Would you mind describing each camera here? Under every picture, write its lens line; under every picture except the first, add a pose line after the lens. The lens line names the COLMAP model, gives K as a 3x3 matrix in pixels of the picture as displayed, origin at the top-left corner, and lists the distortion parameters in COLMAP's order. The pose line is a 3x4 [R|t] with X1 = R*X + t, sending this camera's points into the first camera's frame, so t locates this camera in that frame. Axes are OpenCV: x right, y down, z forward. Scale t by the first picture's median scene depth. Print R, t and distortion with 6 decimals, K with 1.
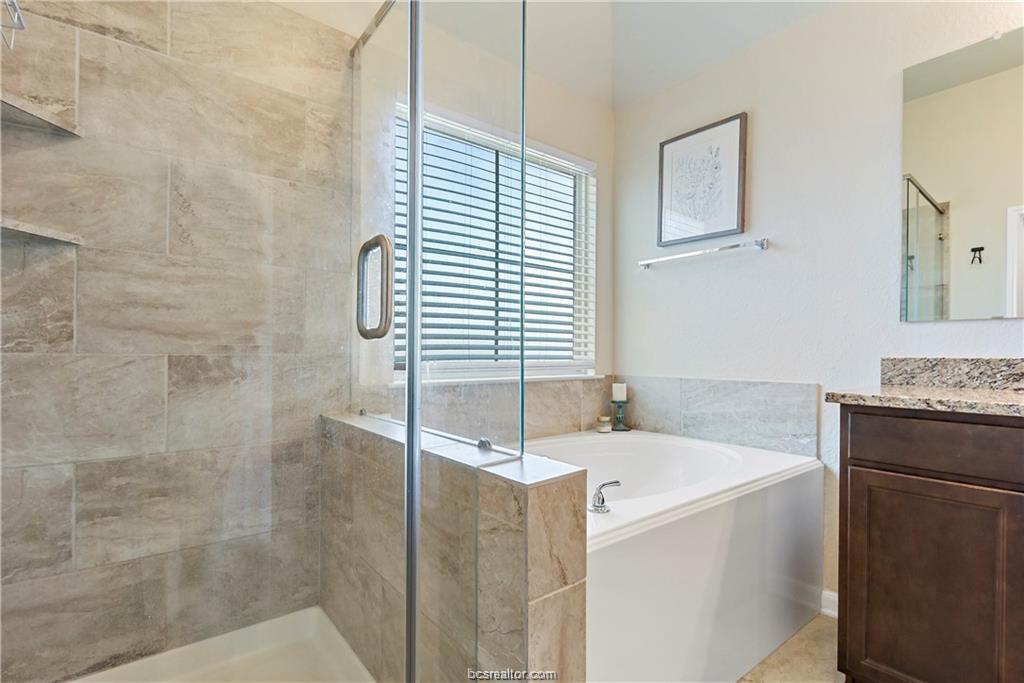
lens RADIAL K [[477.8, 0, 510.2], [0, 477.8, 350.6], [0, 0, 1]] dist [-0.002520, -0.000627]
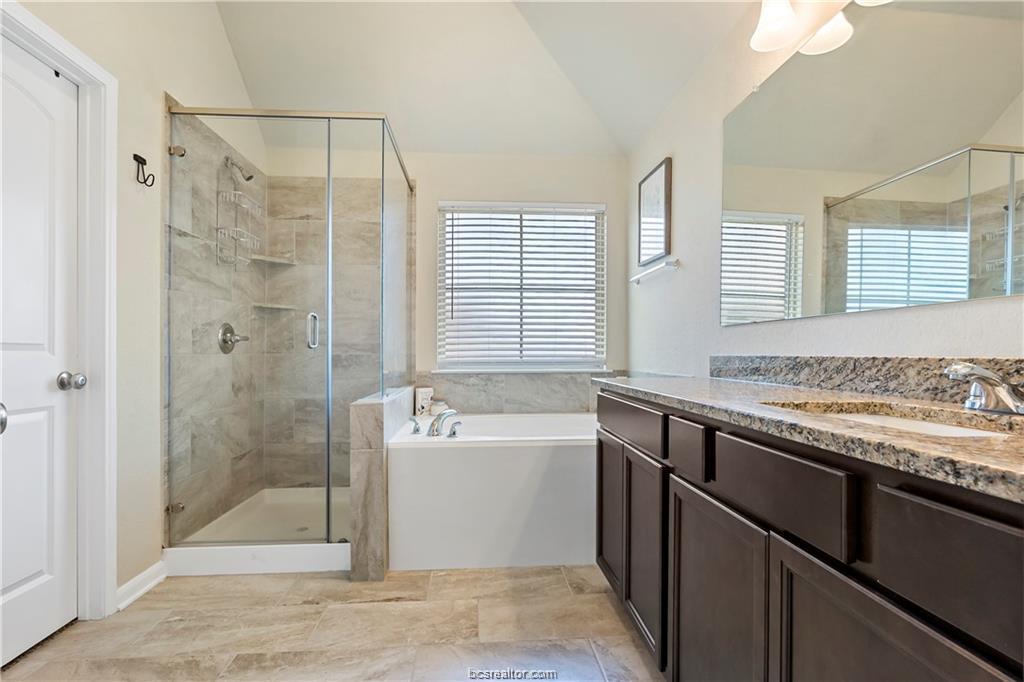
lens RADIAL K [[477.8, 0, 510.2], [0, 477.8, 350.1], [0, 0, 1]] dist [-0.002520, -0.000627]
pose [[0.830832, -0.008008, -0.556465, 1.119203], [0.007071, 0.999968, -0.003833, 0.002521], [0.556478, -0.000750, 0.830862, -0.340743]]
